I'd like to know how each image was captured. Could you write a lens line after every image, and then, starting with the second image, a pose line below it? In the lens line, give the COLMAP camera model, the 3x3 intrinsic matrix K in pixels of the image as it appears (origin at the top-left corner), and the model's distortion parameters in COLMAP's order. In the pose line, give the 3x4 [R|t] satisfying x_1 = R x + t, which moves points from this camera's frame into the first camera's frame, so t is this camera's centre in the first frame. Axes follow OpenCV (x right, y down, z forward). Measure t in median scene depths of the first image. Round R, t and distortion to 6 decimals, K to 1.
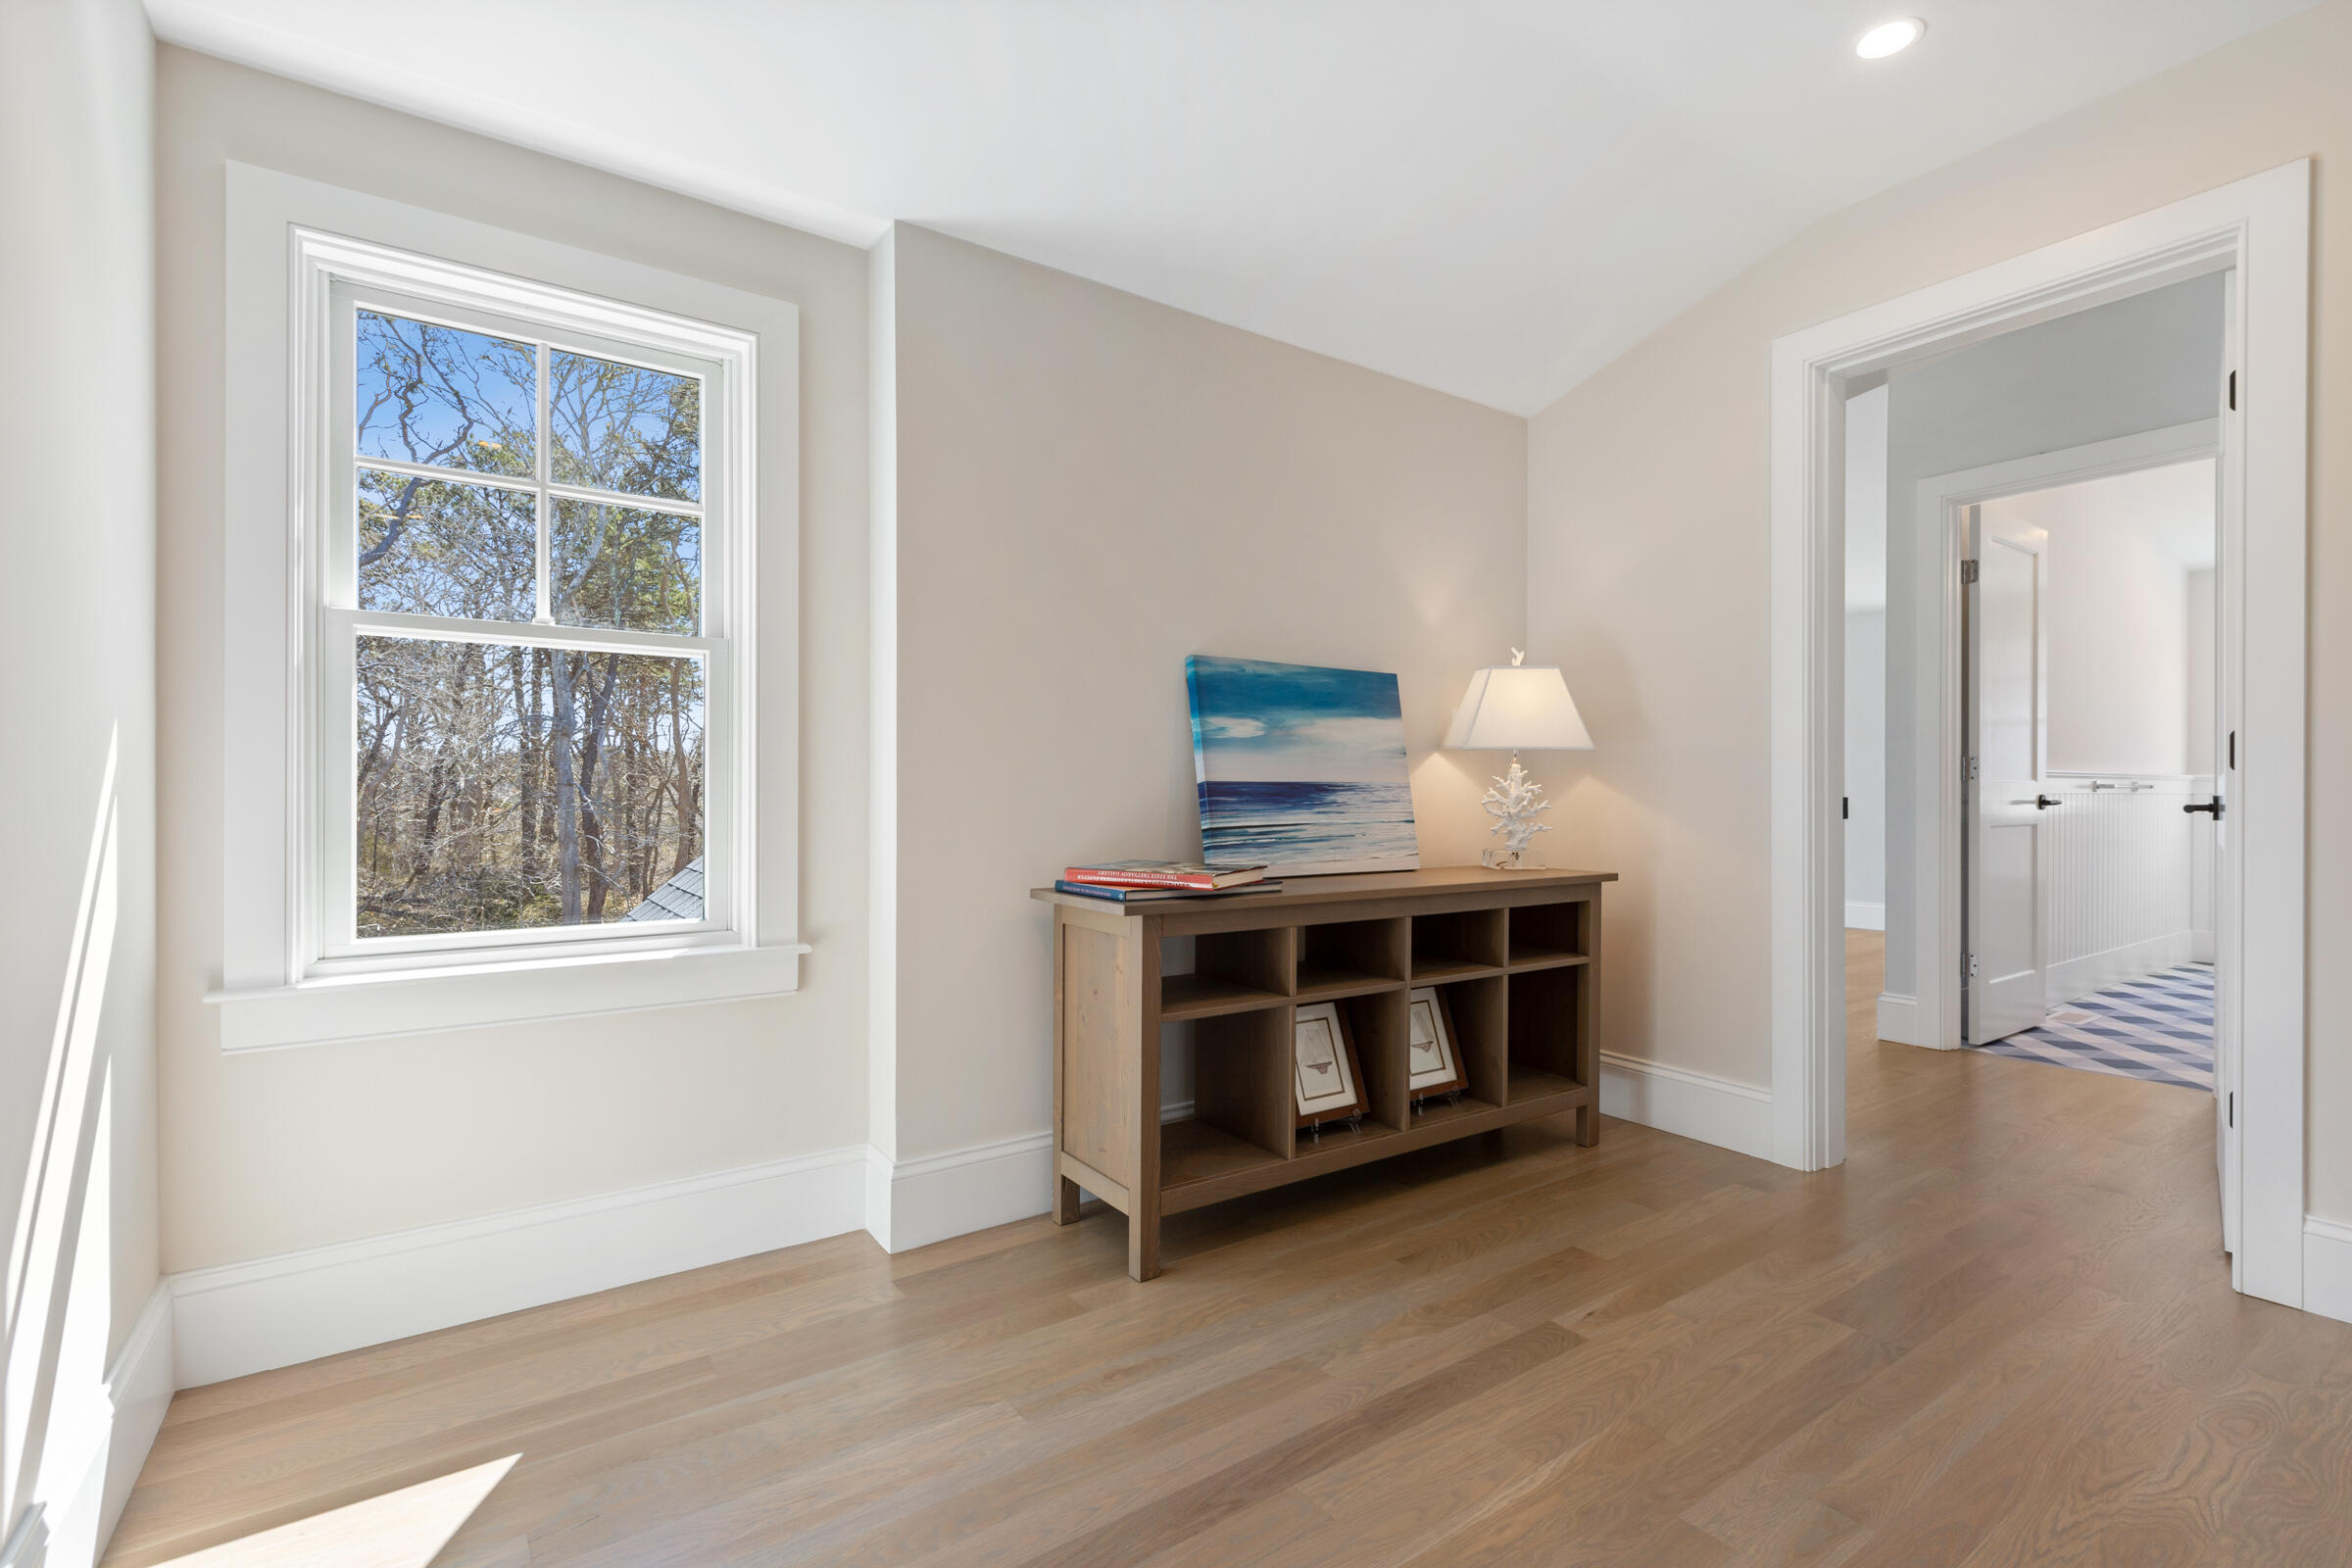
lens RADIAL K [[1067.3, 0, 1156.1], [0, 1067.3, 800.3], [0, 0, 1]] dist [-0.001459, 0.000665]
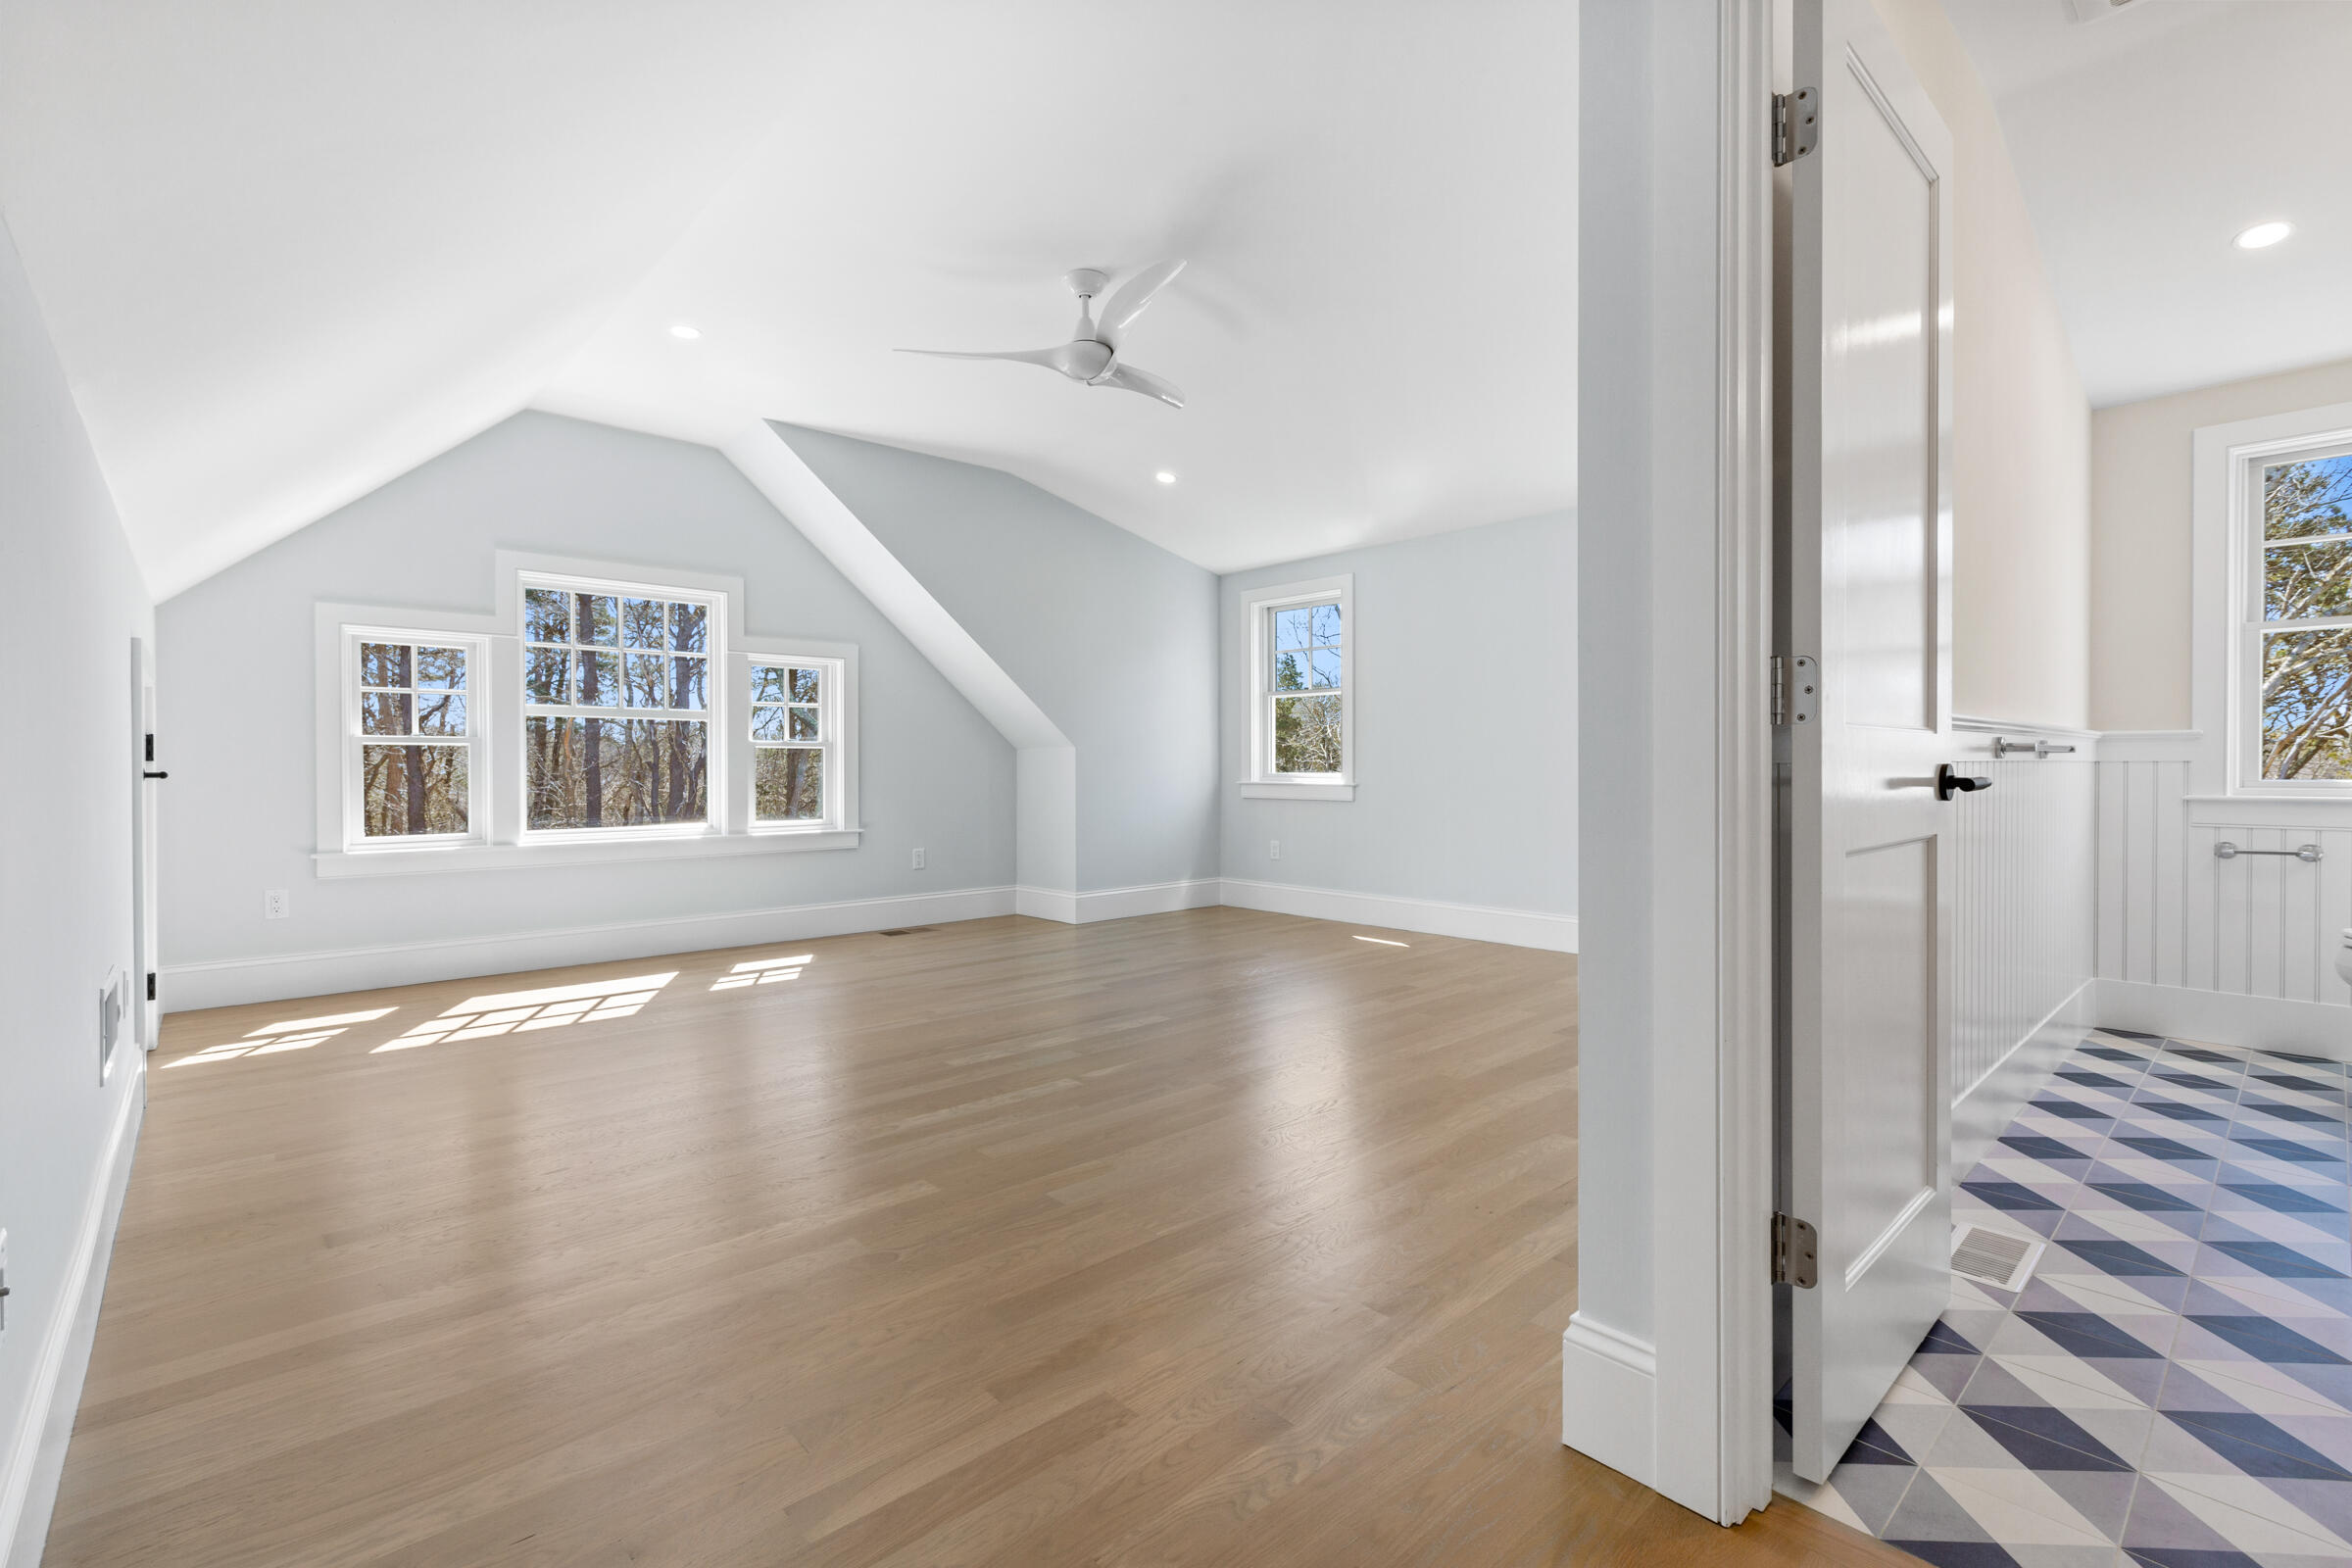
lens RADIAL K [[1067.3, 0, 1157.8], [0, 1067.3, 778.0], [0, 0, 1]] dist [-0.001459, 0.000665]
pose [[0.990232, -0.006700, 0.139270, 0.477271], [0.005827, 0.999961, 0.006673, -0.004888], [-0.139310, -0.005796, 0.990232, 0.642078]]
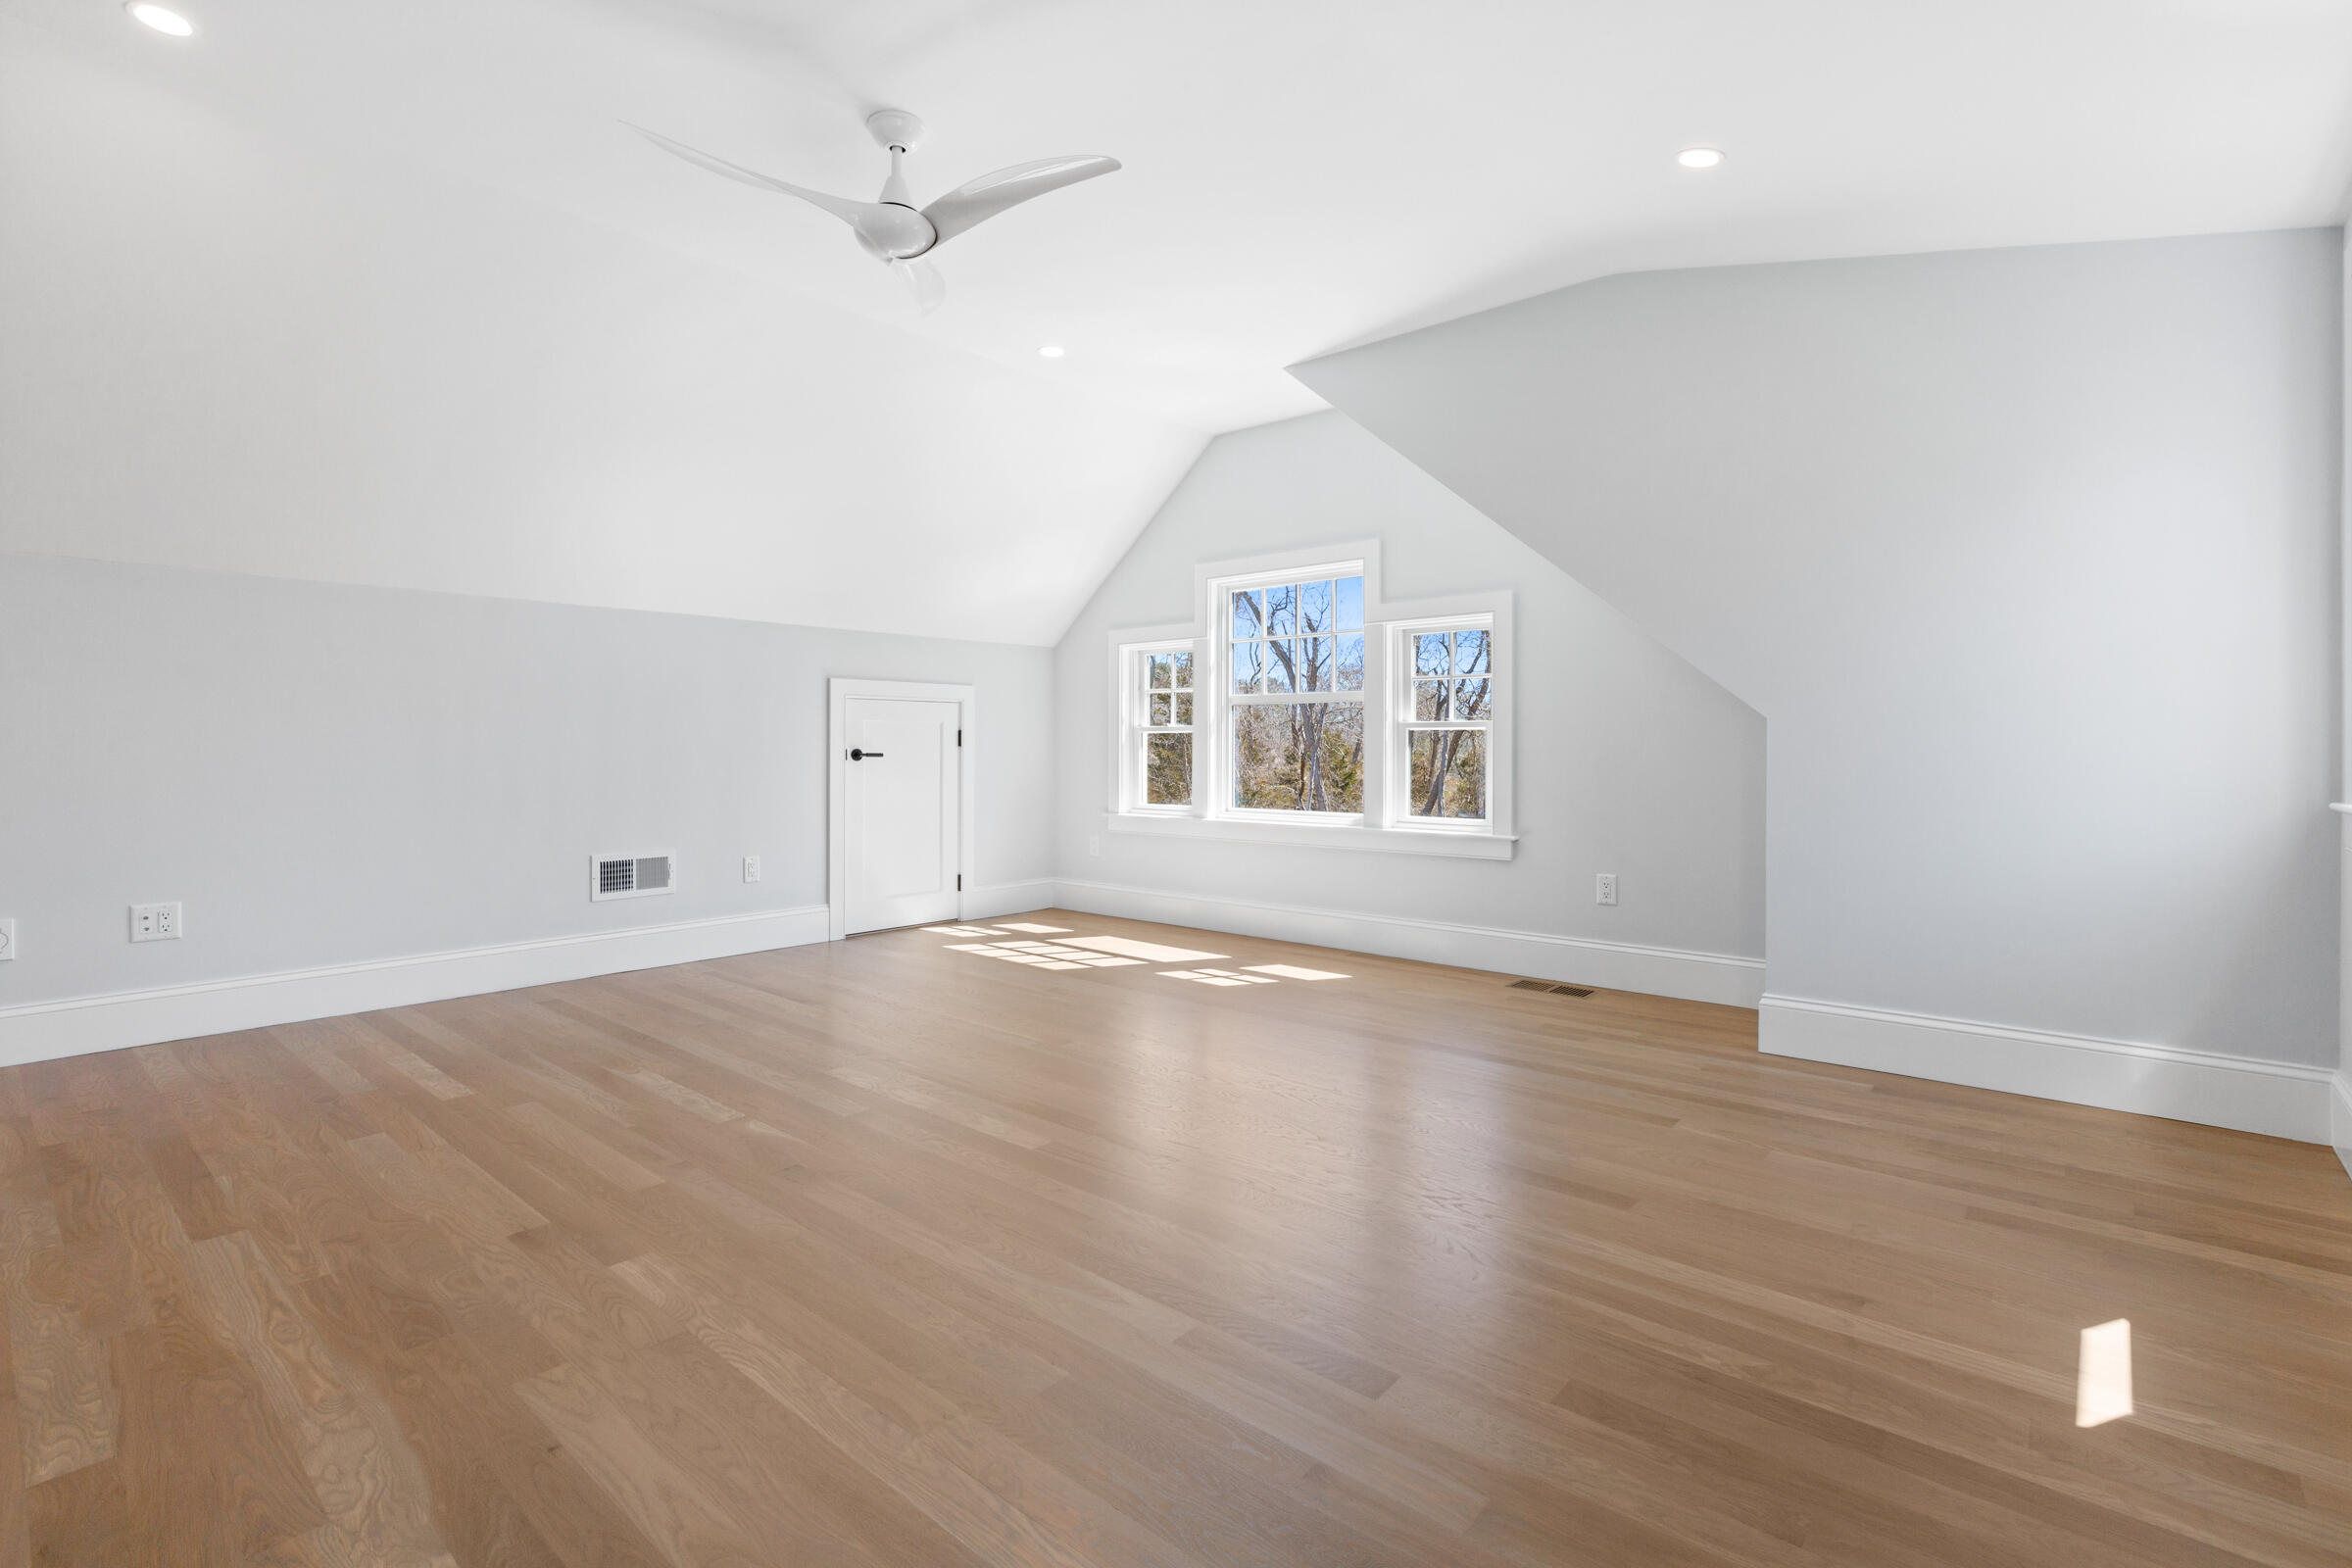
lens RADIAL K [[1067.3, 0, 1151.9], [0, 1067.3, 773.3], [0, 0, 1]] dist [-0.001459, 0.000665]
pose [[0.252334, 0.020599, -0.967421, 0.576108], [-0.007183, 0.999786, 0.019415, -0.005661], [0.967614, 0.002050, 0.252428, 0.754740]]
